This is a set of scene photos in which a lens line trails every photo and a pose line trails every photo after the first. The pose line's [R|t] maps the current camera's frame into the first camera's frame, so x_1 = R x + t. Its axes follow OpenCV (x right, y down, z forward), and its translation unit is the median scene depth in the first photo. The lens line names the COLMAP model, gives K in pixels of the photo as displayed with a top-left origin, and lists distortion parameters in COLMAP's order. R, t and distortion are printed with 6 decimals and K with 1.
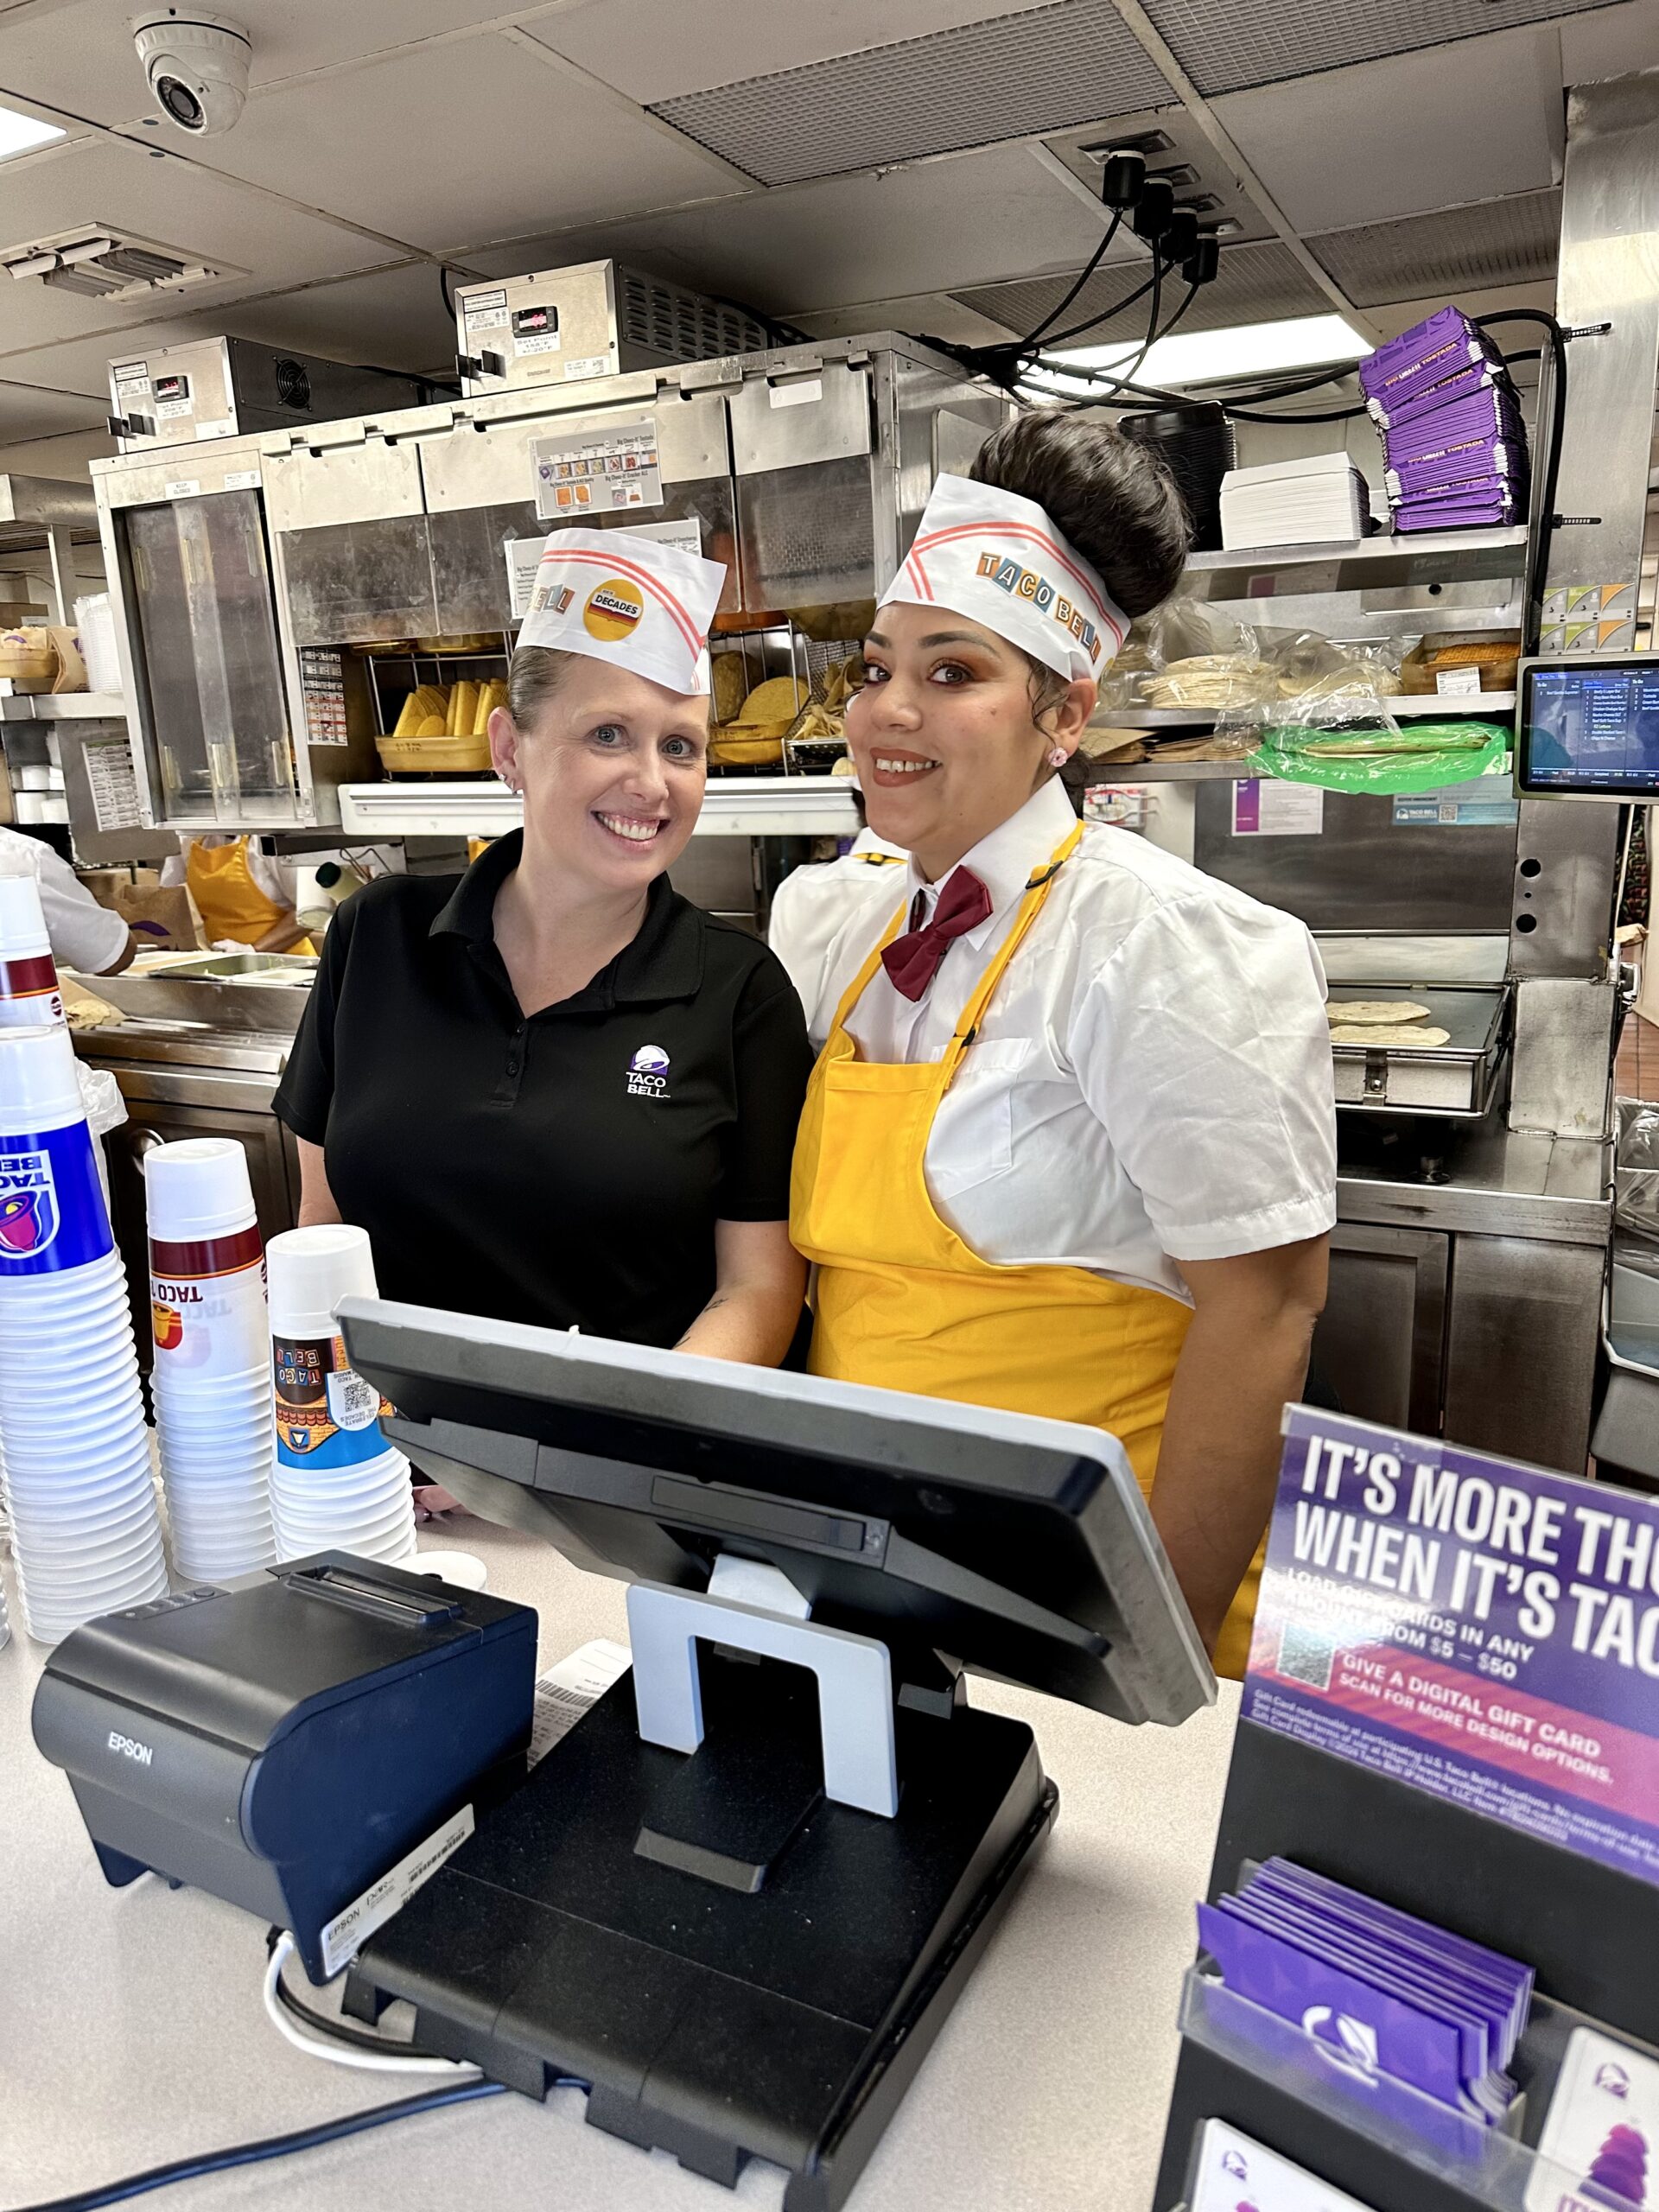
lens RADIAL K [[1519.7, 0, 829.5], [0, 1519.7, 1106.0], [0, 0, 1]] dist [-0.061837, 0.089742]
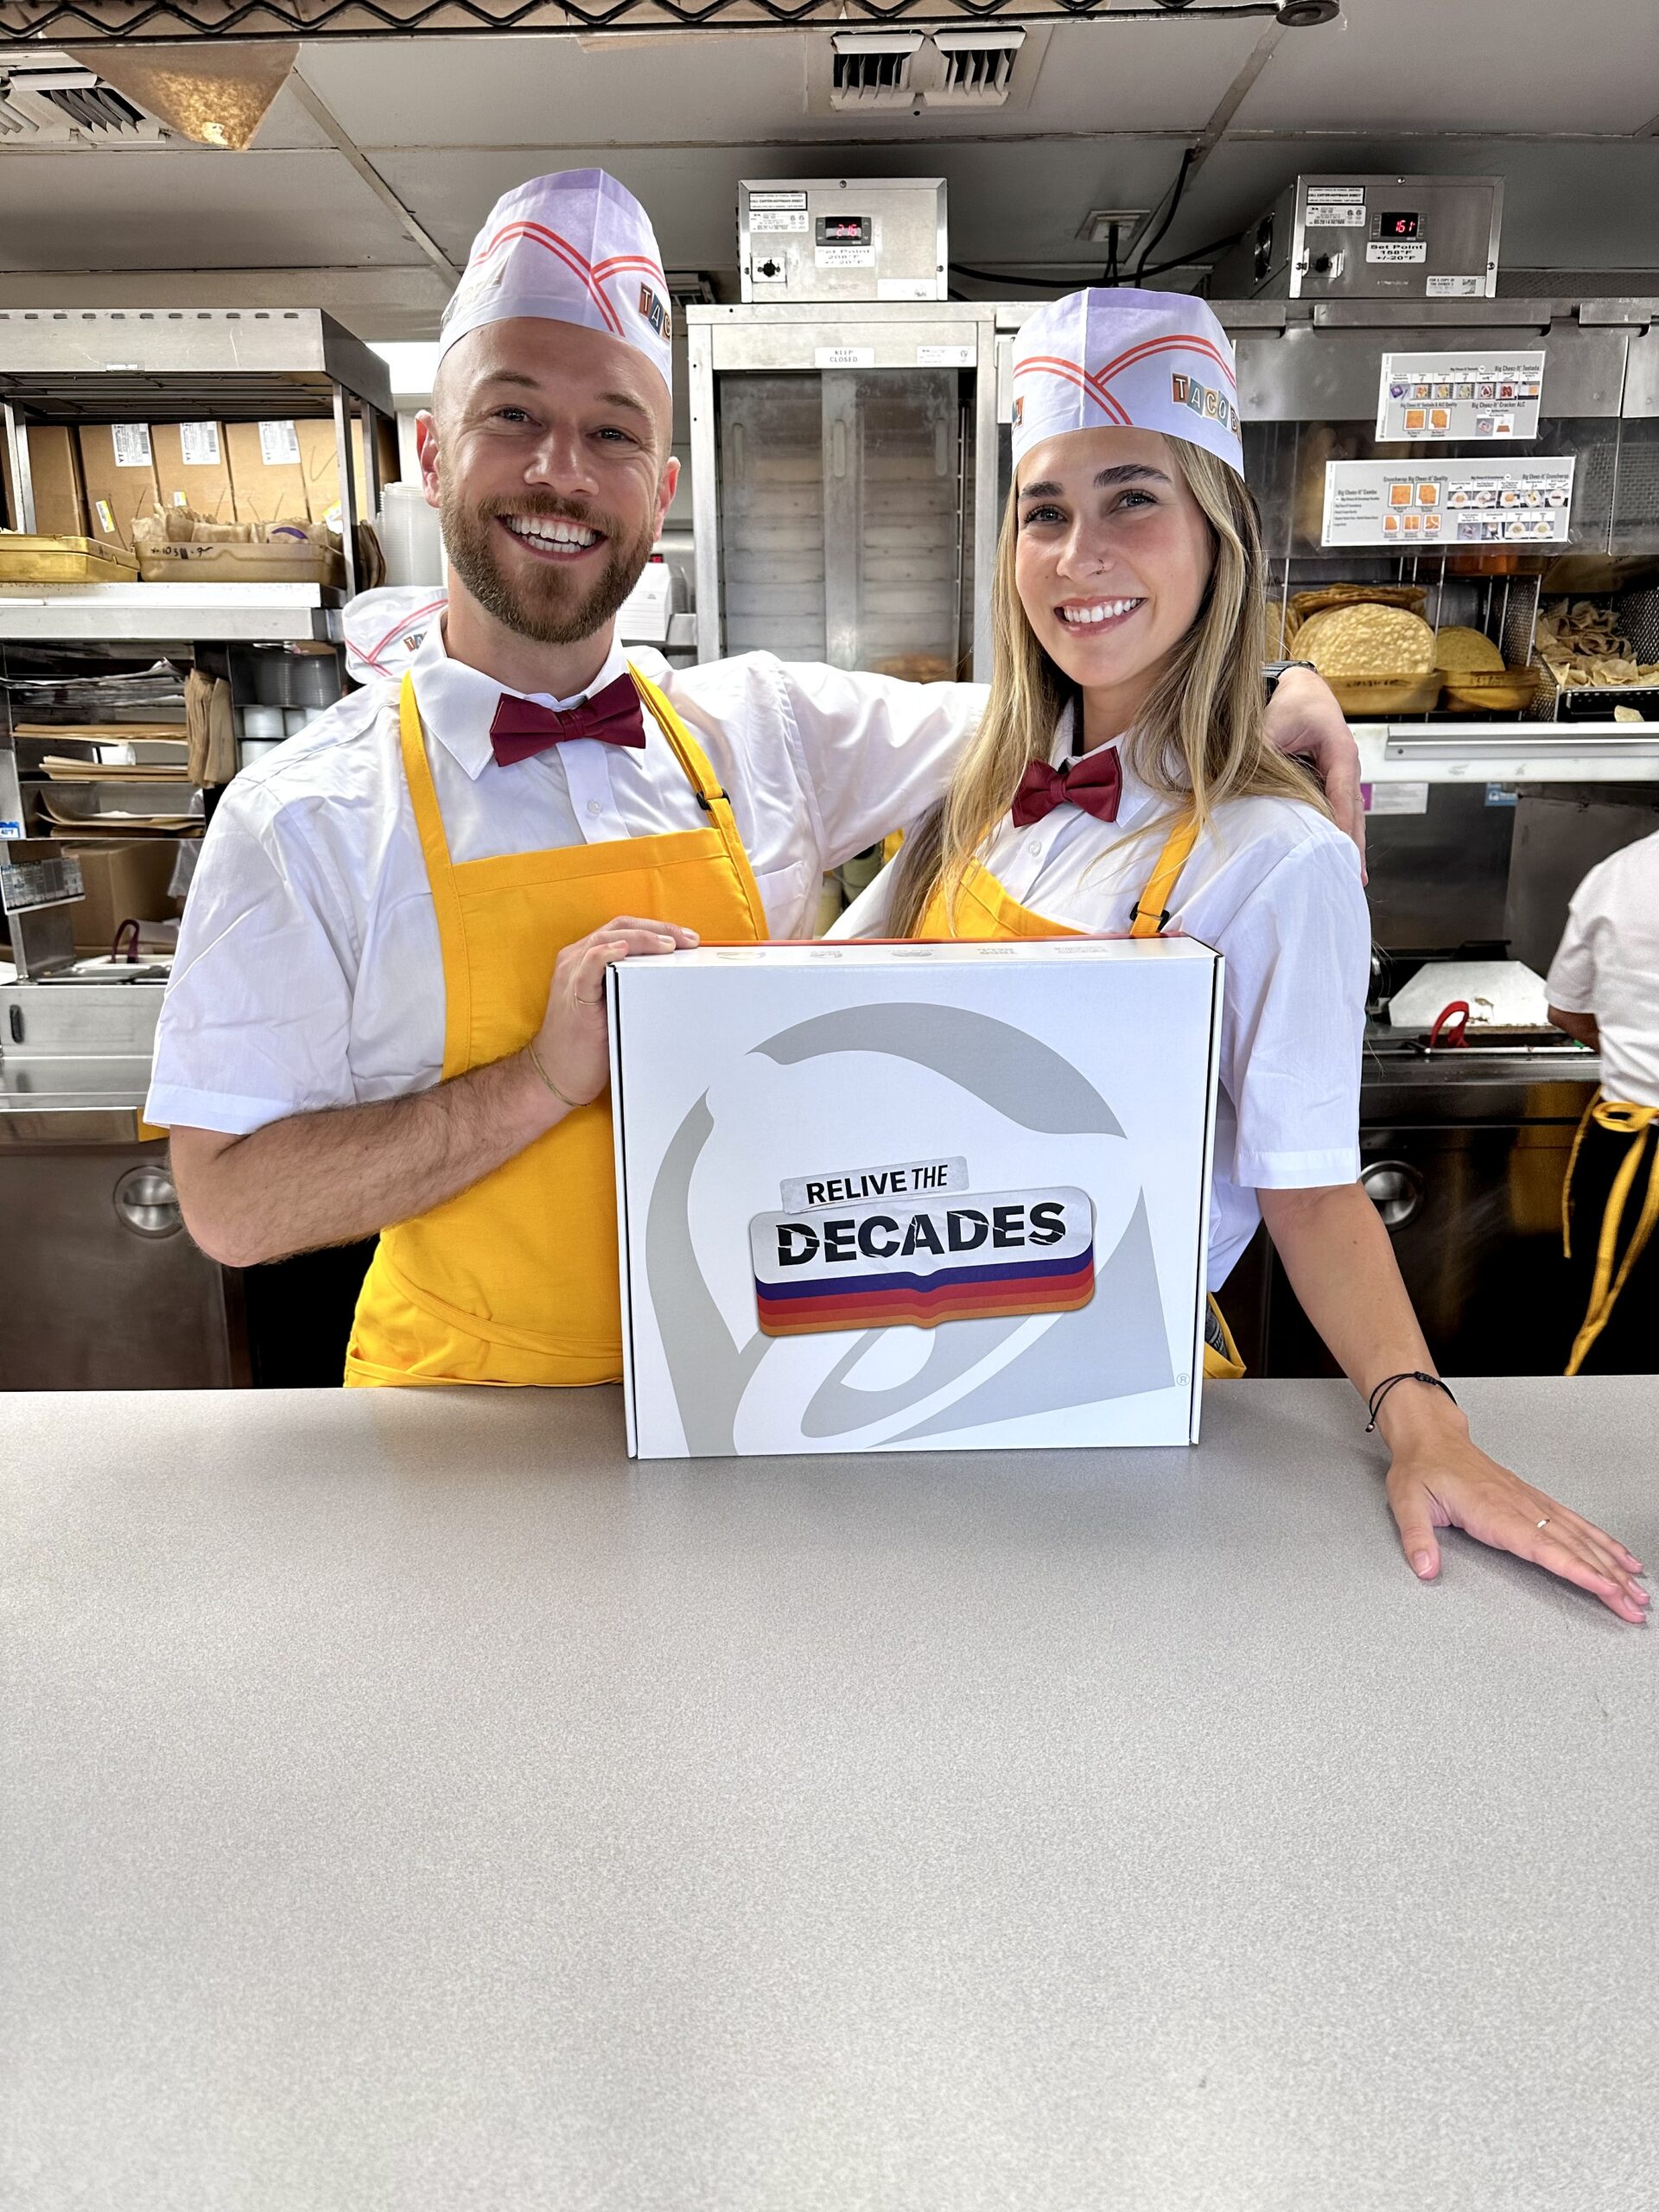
lens RADIAL K [[1519.7, 0, 829.5], [0, 1519.7, 1106.0], [0, 0, 1]] dist [-0.061837, 0.089742]
pose [[0.881786, -0.088094, 0.463350, -0.875321], [0.098661, 0.995120, 0.001436, -0.010695], [-0.461216, 0.044449, 0.886174, 0.313229]]
